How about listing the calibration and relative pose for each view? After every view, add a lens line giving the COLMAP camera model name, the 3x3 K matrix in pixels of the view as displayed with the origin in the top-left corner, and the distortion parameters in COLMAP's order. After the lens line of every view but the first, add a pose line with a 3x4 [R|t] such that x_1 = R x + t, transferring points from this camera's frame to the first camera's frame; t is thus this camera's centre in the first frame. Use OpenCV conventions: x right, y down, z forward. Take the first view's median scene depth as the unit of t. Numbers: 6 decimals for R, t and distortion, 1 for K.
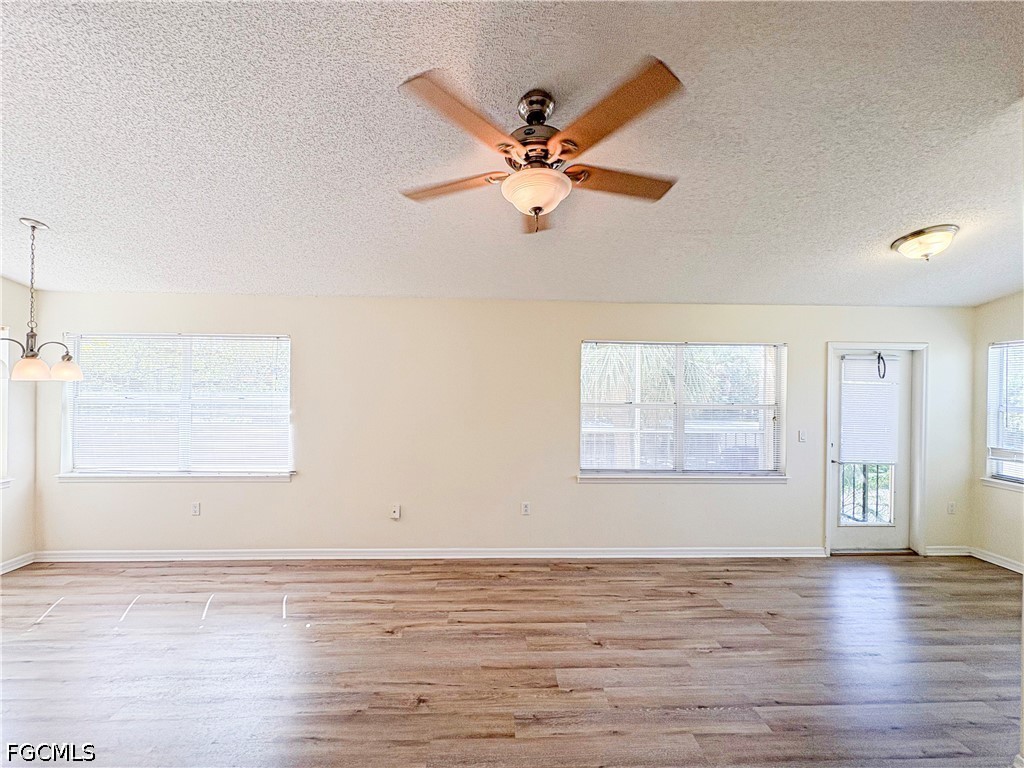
lens RADIAL K [[413.5, 0, 510.8], [0, 413.5, 385.0], [0, 0, 1]] dist [0.000826, 0.000269]
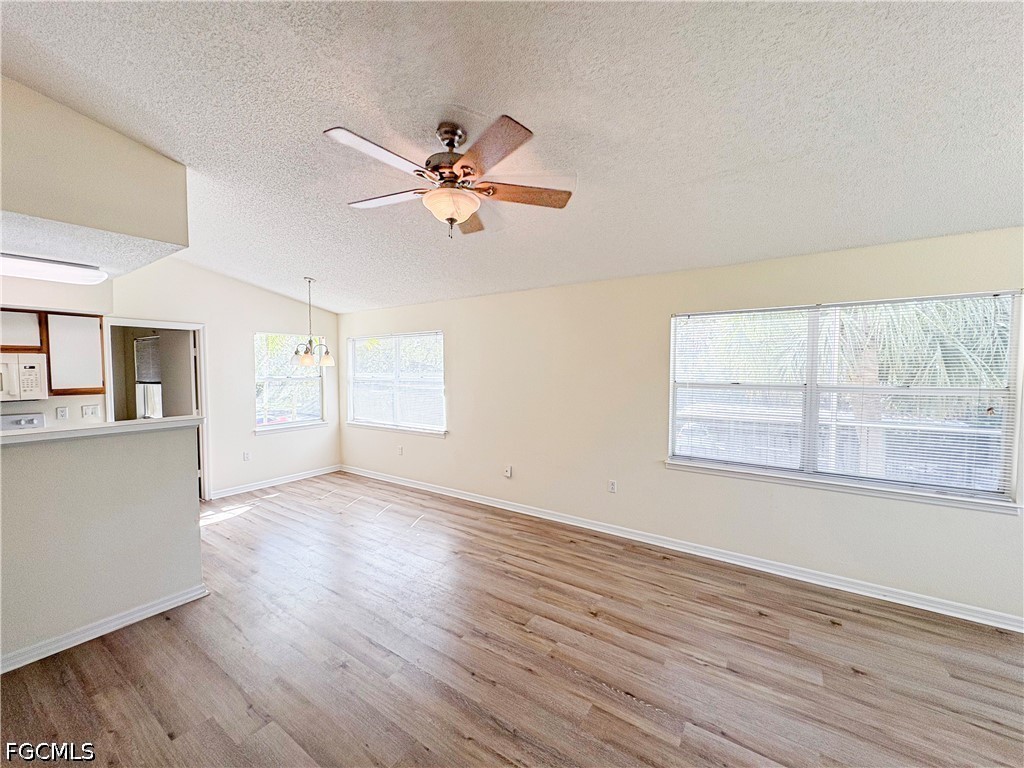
lens RADIAL K [[413.5, 0, 507.4], [0, 413.5, 386.2], [0, 0, 1]] dist [0.000826, 0.000269]
pose [[0.795805, 0.014485, -0.605380, 0.501379], [0.011721, 0.999158, 0.039315, 0.012142], [0.605440, -0.038383, 0.794965, 0.055128]]
